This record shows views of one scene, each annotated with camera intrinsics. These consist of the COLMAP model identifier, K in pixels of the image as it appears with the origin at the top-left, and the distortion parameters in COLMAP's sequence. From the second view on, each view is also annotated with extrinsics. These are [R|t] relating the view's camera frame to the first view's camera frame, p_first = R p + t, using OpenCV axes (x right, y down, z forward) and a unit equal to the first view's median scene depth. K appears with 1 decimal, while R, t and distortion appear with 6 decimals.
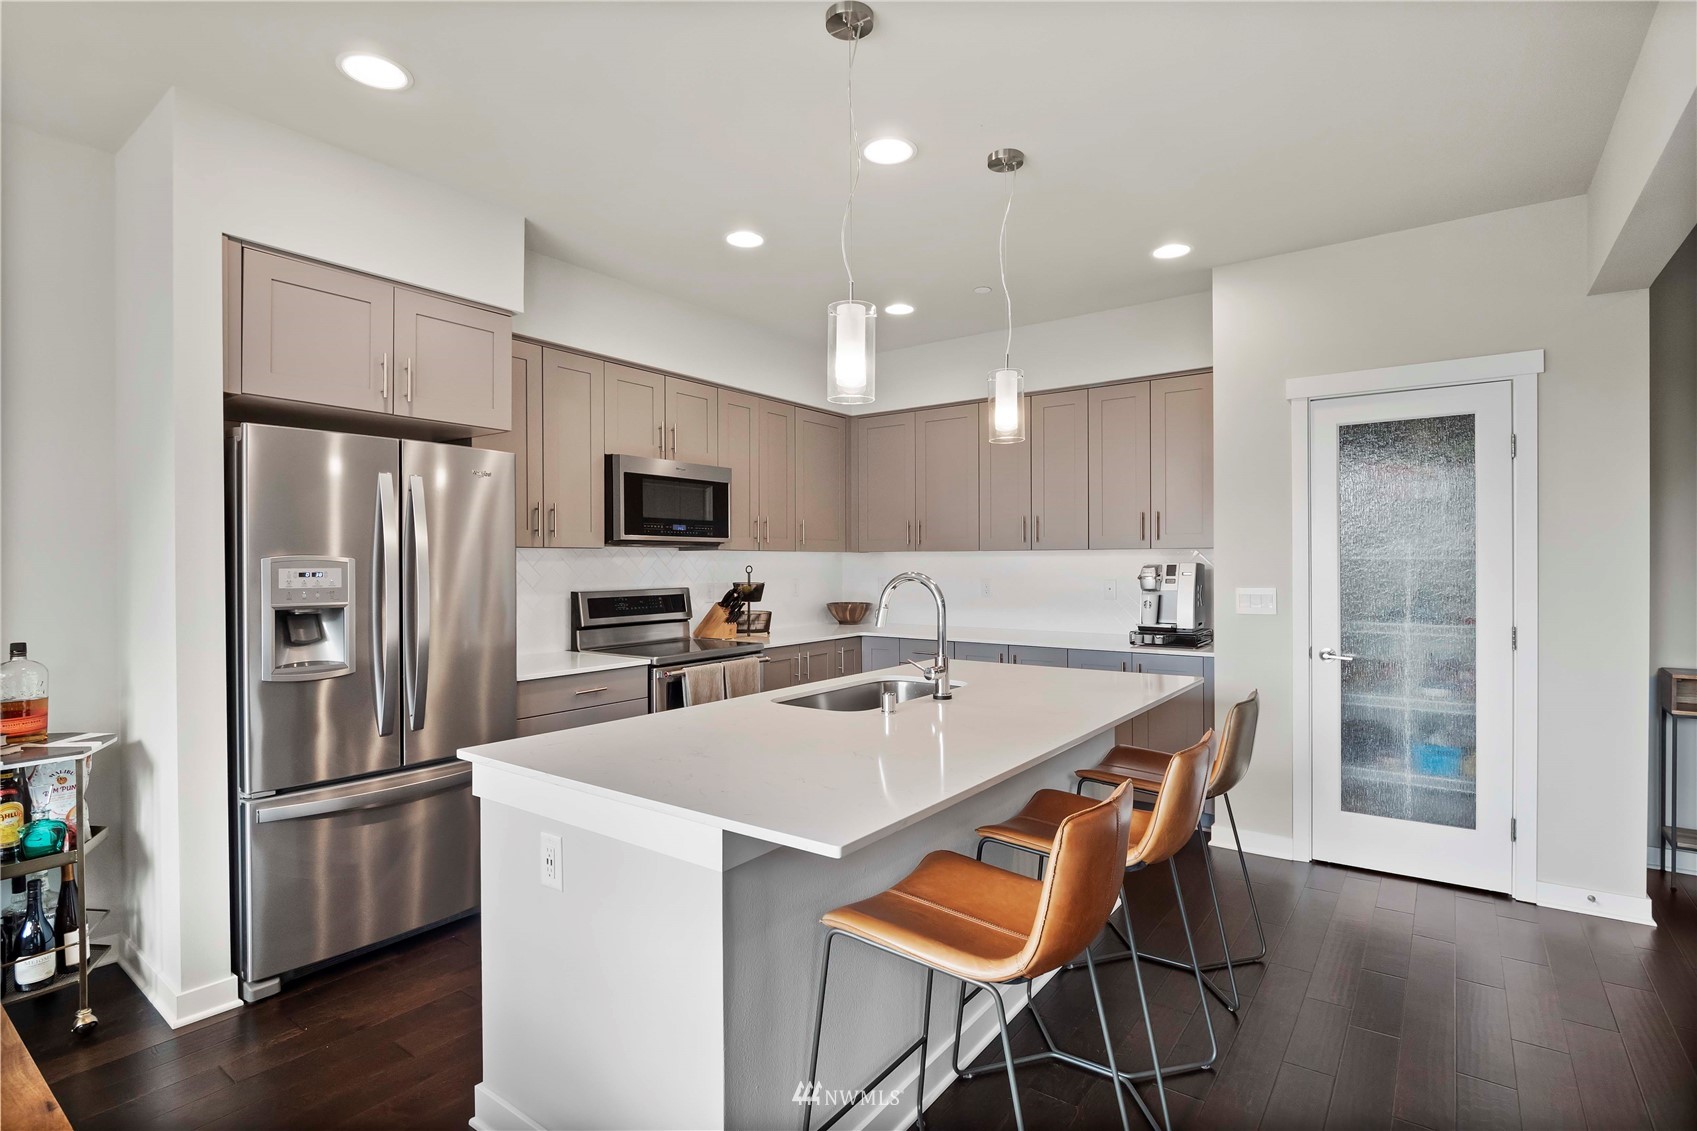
lens RADIAL K [[827.1, 0, 848.5], [0, 827.1, 565.5], [0, 0, 1]] dist [-0.002999, -0.008852]
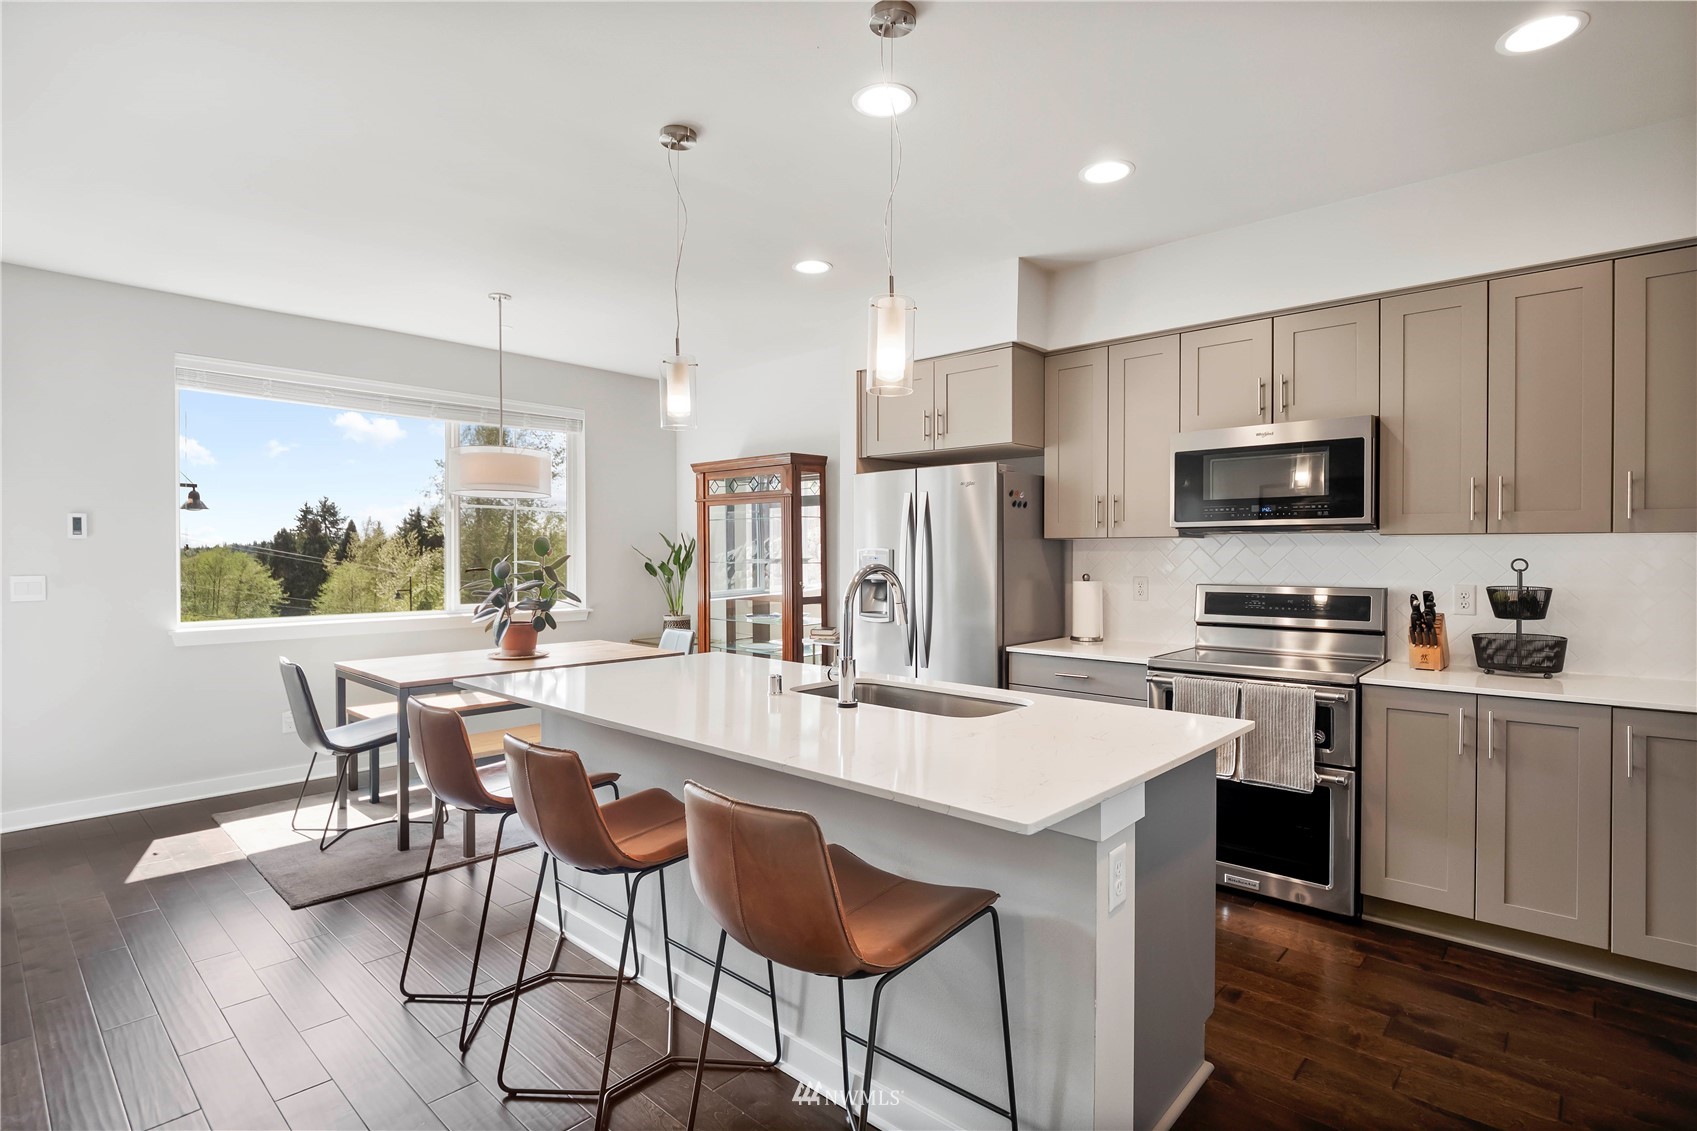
lens RADIAL K [[827.1, 0, 848.5], [0, 827.1, 565.5], [0, 0, 1]] dist [-0.002999, -0.008852]
pose [[-0.106810, 0.015594, -0.994157, 0.673228], [-0.004219, 0.999861, 0.016137, -0.002788], [0.994270, 0.005918, -0.106730, 0.745095]]
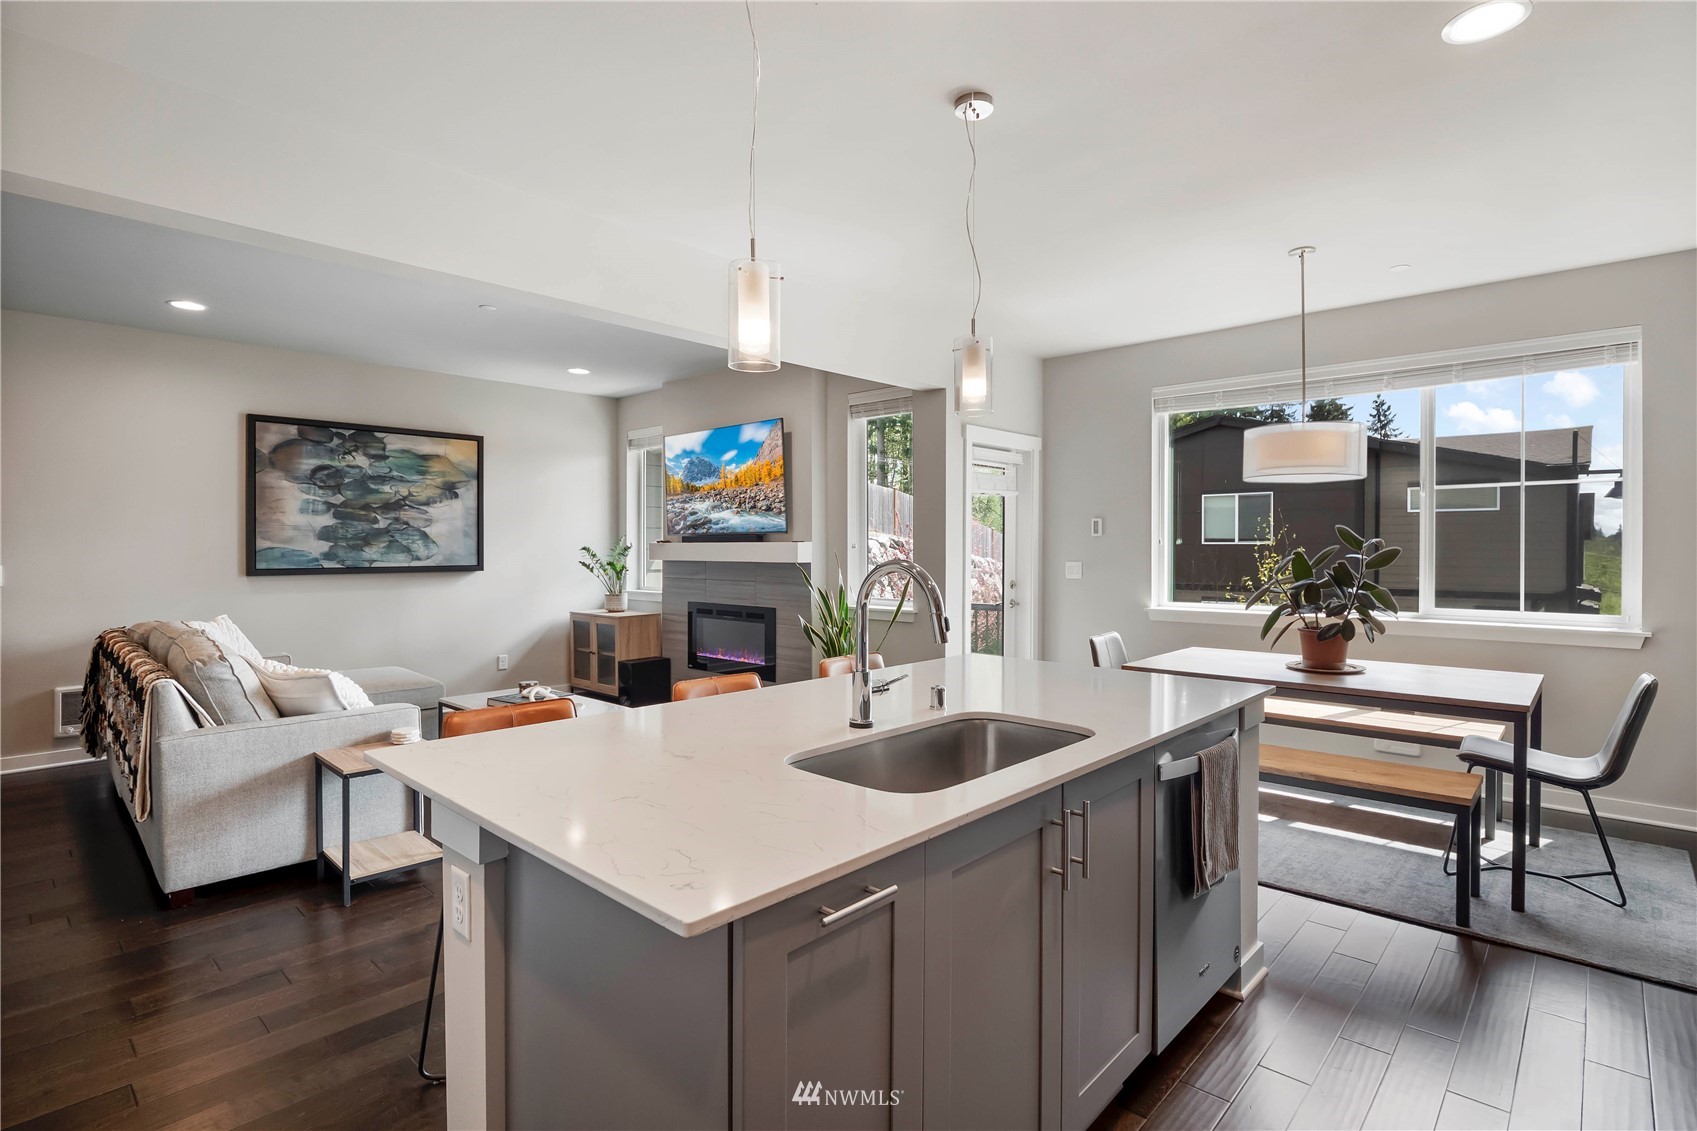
lens RADIAL K [[817.0, 0, 848.1], [0, 817.0, 557.5], [0, 0, 1]] dist [-0.015604, -0.000030]
pose [[-0.993309, 0.002470, 0.115462, 0.025679], [0.004574, 0.999828, 0.017954, -0.005744], [-0.115397, 0.018362, -0.993150, 1.180314]]
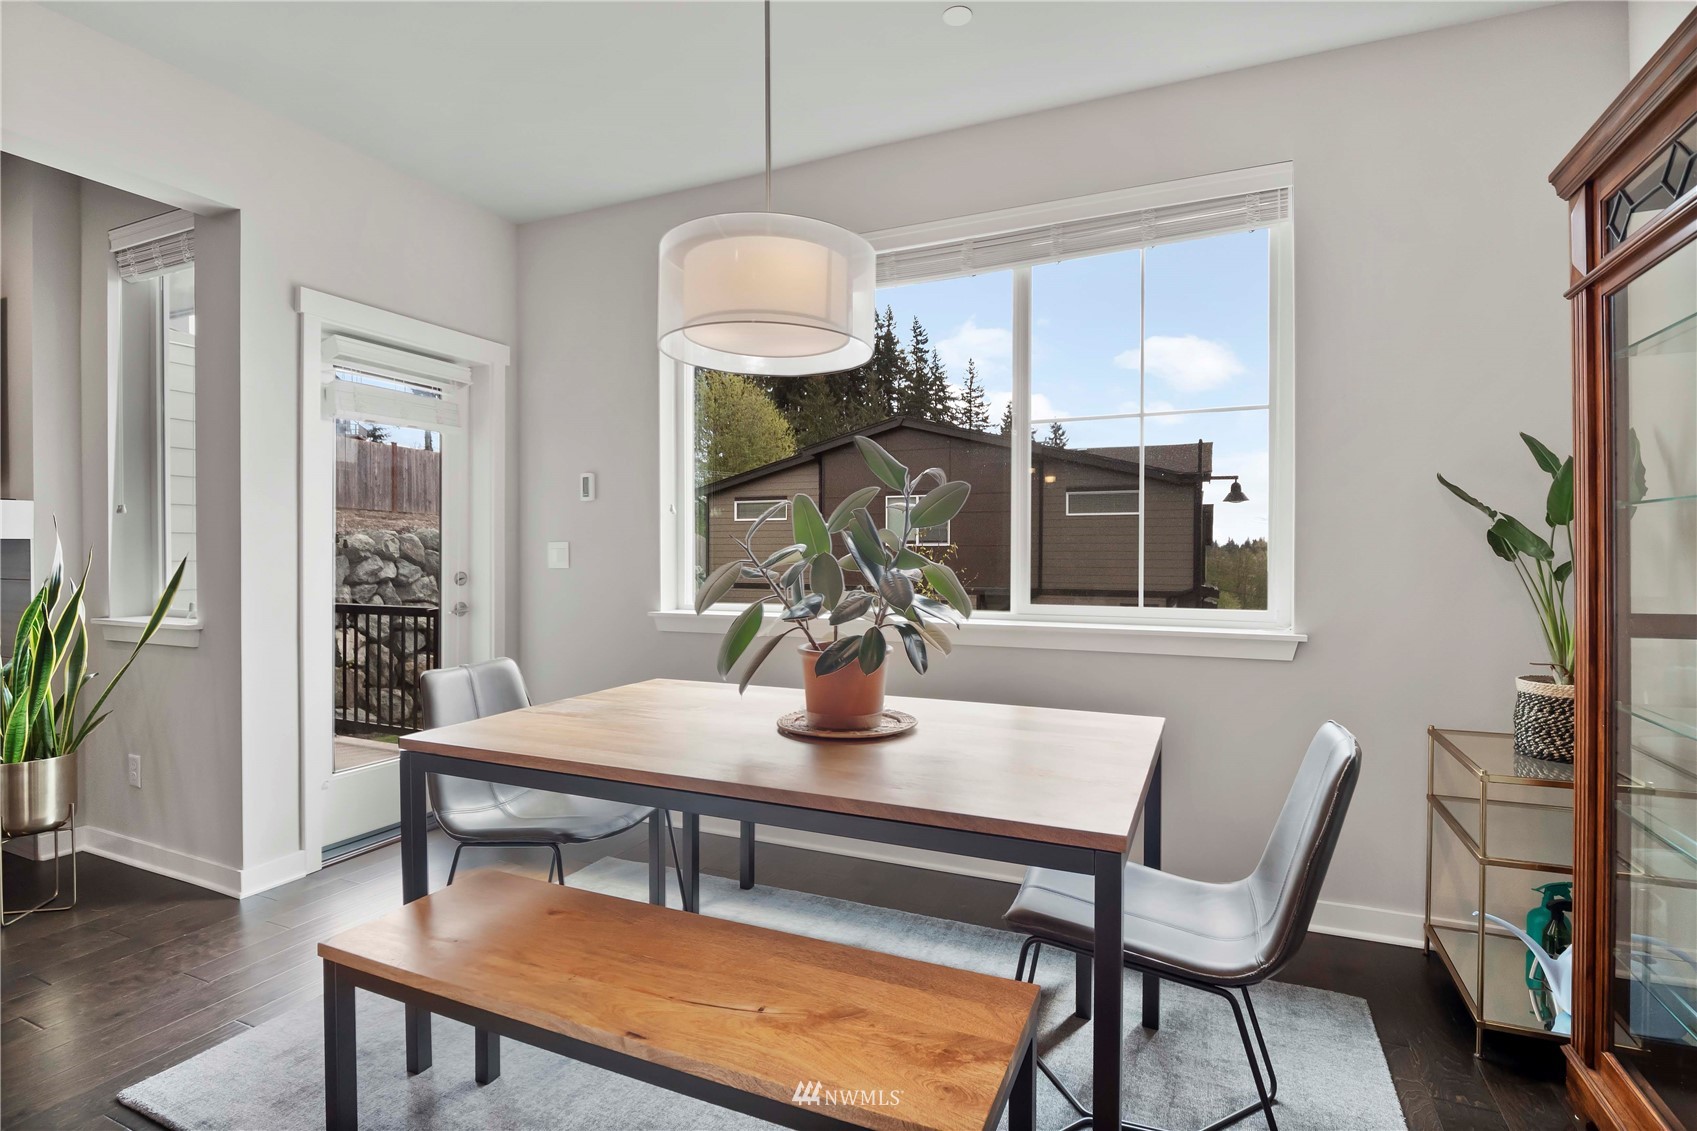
lens RADIAL K [[813.5, 0, 840.8], [0, 813.5, 560.9], [0, 0, 1]] dist [-0.000585, -0.000283]
pose [[-0.979434, 0.002270, -0.201753, -0.346280], [-0.000808, 0.999885, 0.015174, 0.038164], [0.201764, 0.015025, -0.979319, 0.646515]]
